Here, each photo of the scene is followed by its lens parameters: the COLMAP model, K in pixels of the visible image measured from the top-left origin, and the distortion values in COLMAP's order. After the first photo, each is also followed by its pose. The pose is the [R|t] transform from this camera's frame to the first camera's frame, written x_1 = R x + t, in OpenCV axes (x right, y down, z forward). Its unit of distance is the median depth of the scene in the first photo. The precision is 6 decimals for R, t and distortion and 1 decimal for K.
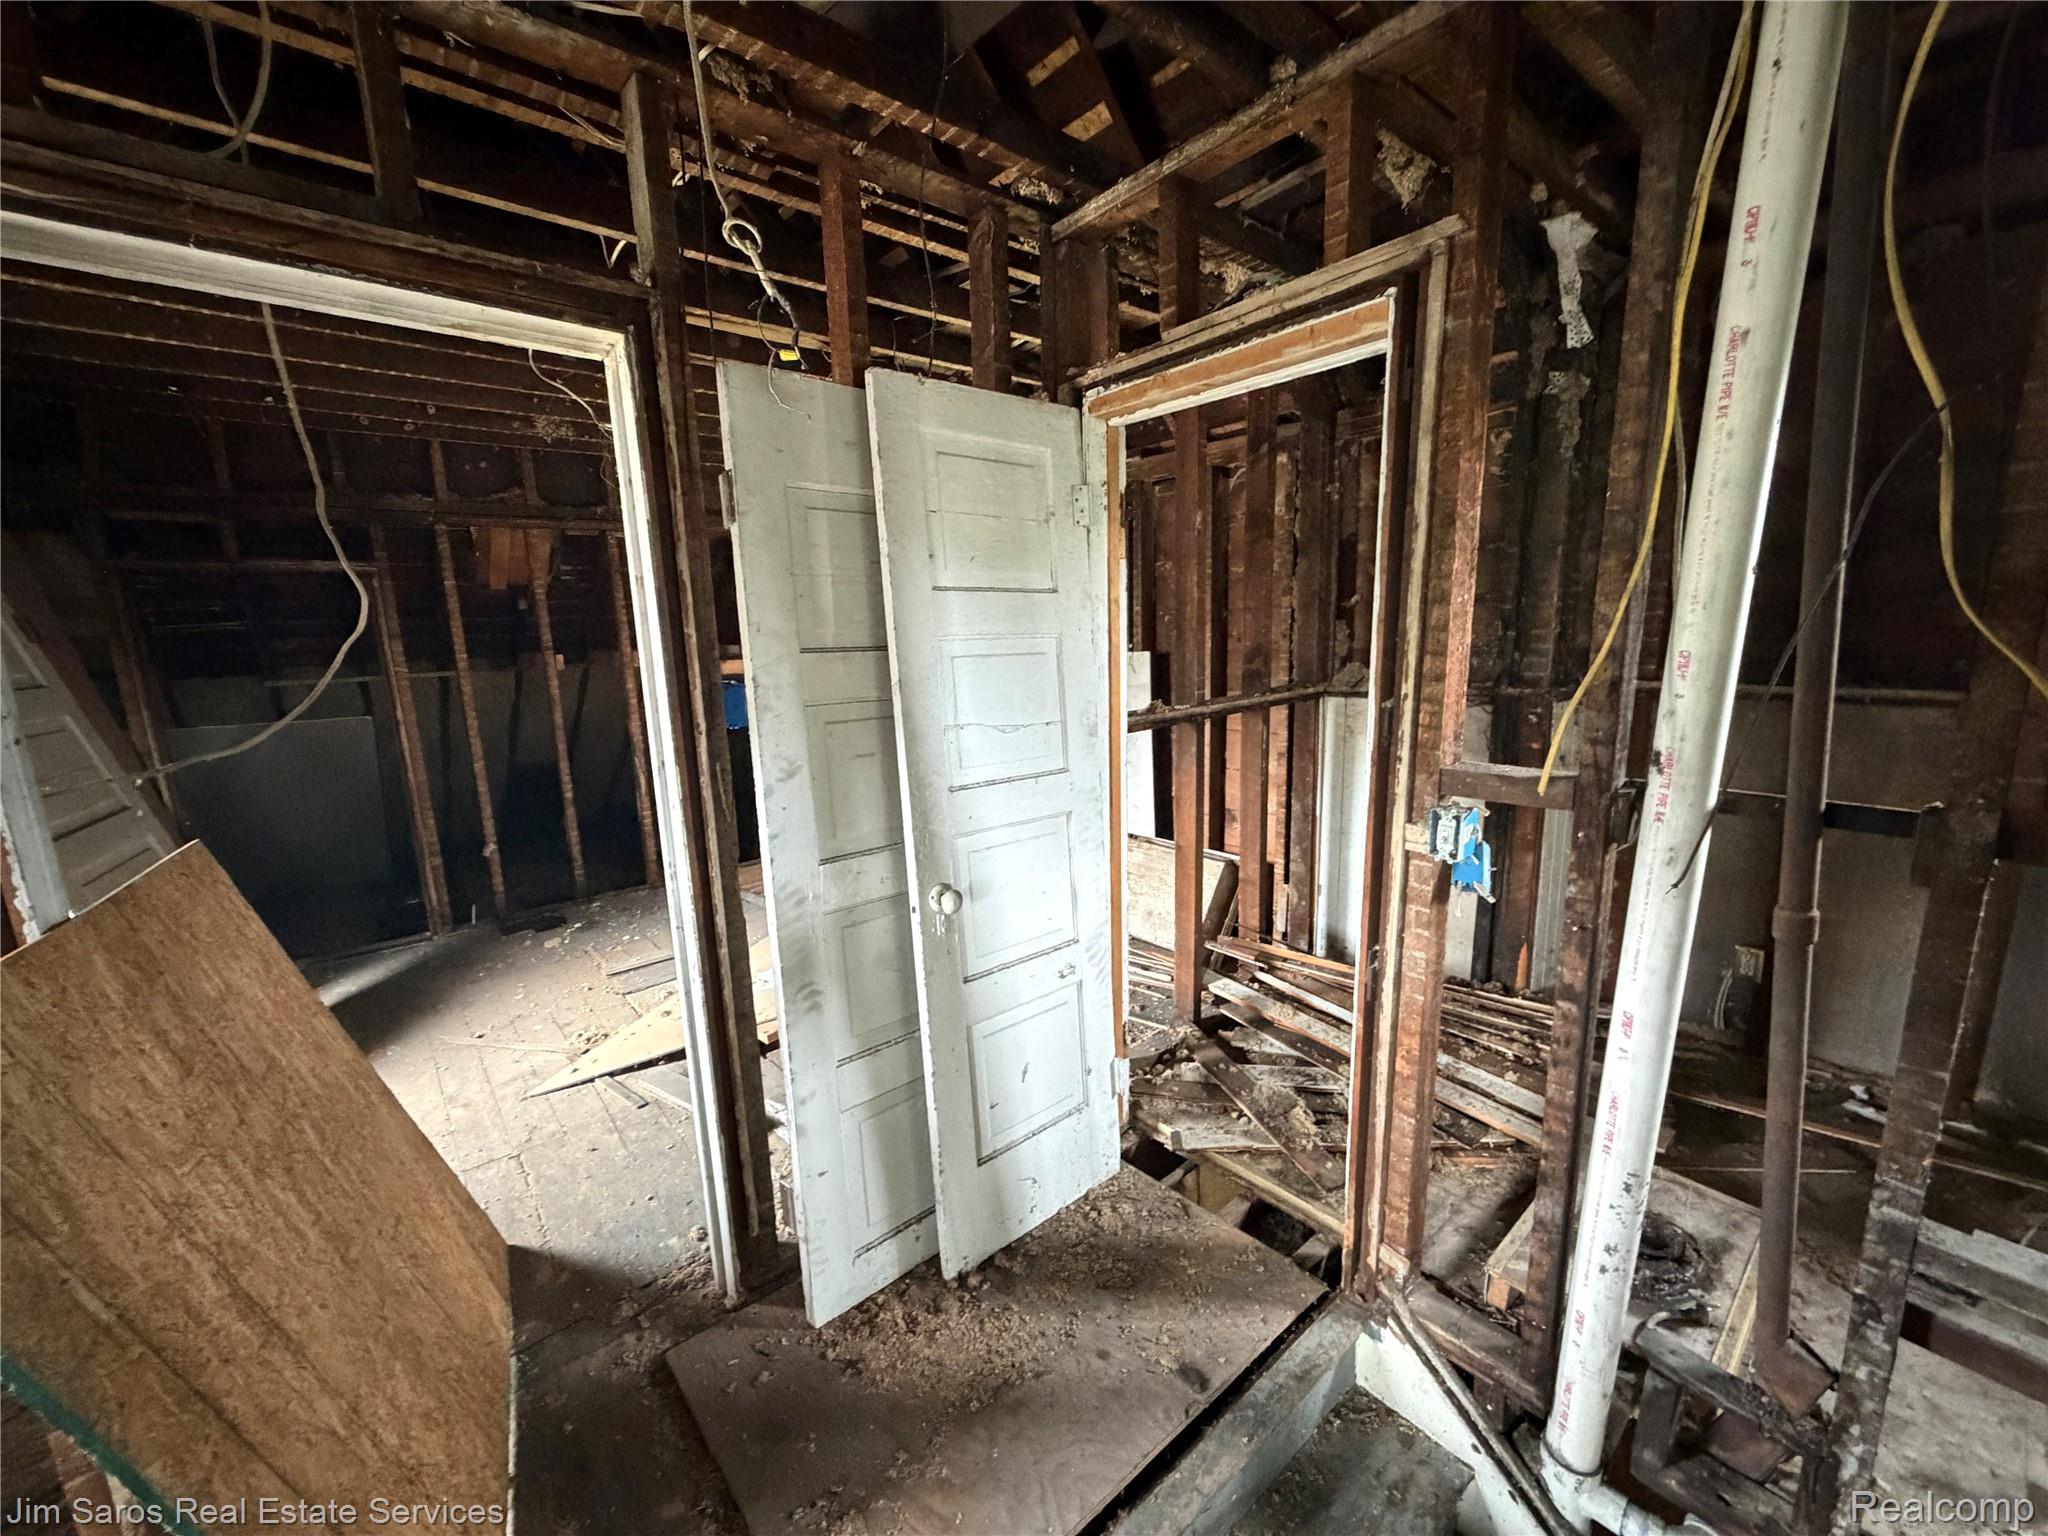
lens RADIAL K [[815.3, 0, 1025.1], [0, 815.3, 775.9], [0, 0, 1]] dist [0.001717, 0.000281]
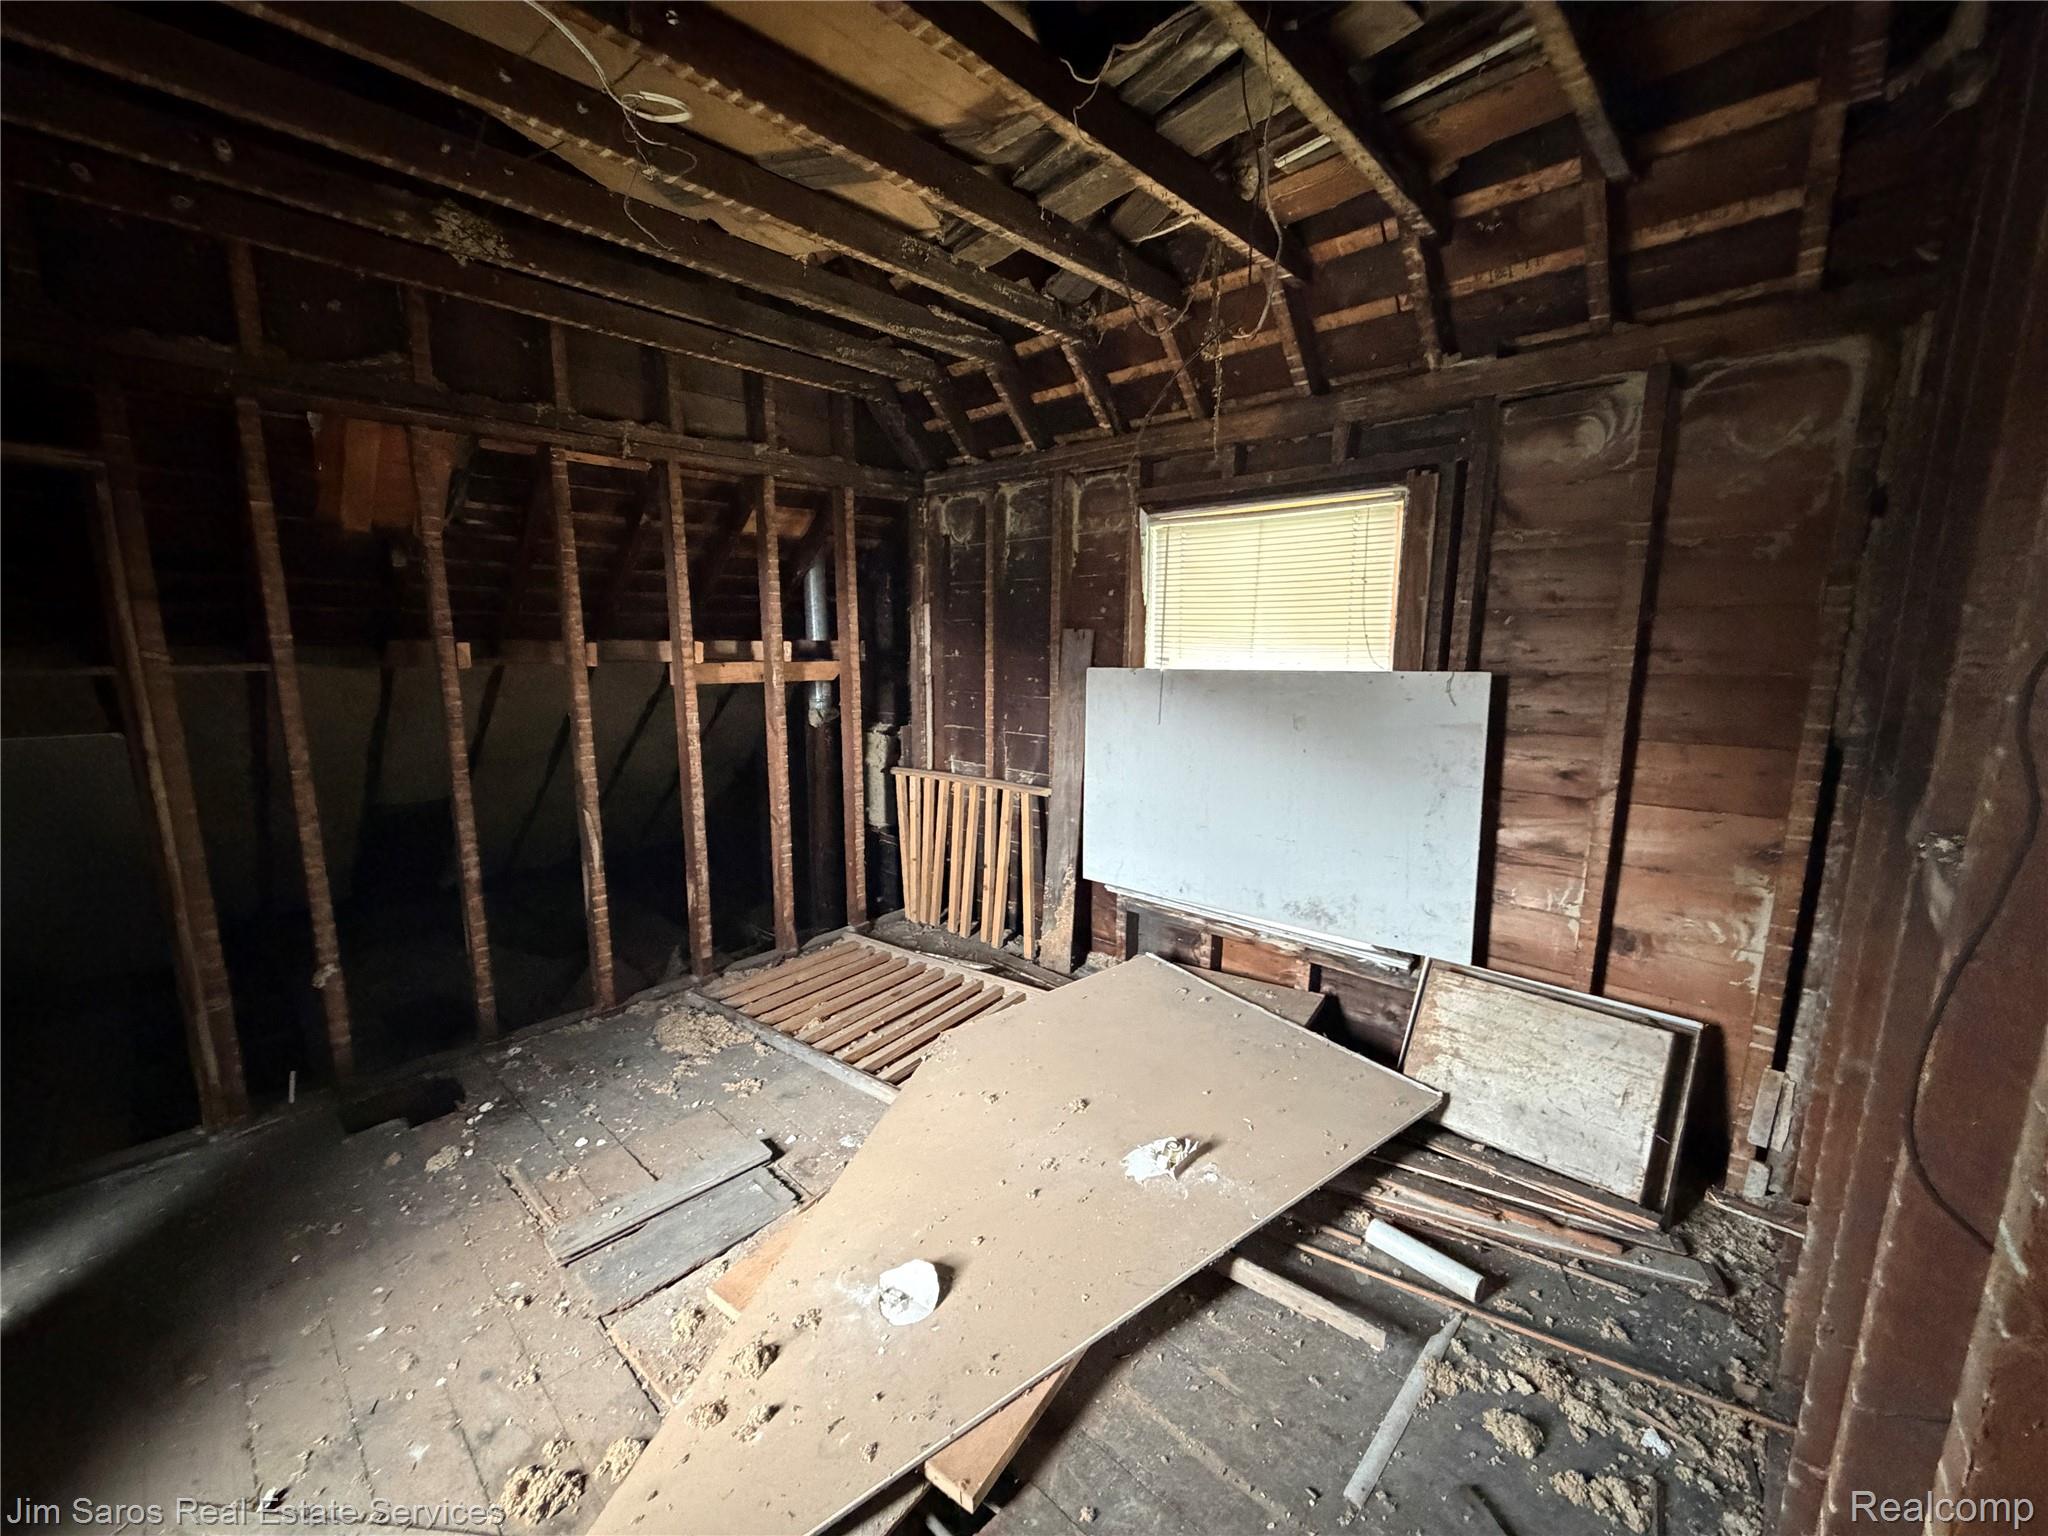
lens RADIAL K [[815.3, 0, 1021.6], [0, 815.3, 778.5], [0, 0, 1]] dist [0.001717, 0.000281]
pose [[0.993358, 0.020276, 0.113265, -0.239998], [-0.018578, 0.999699, -0.016028, -0.049071], [-0.113556, 0.013817, 0.993435, 0.375349]]
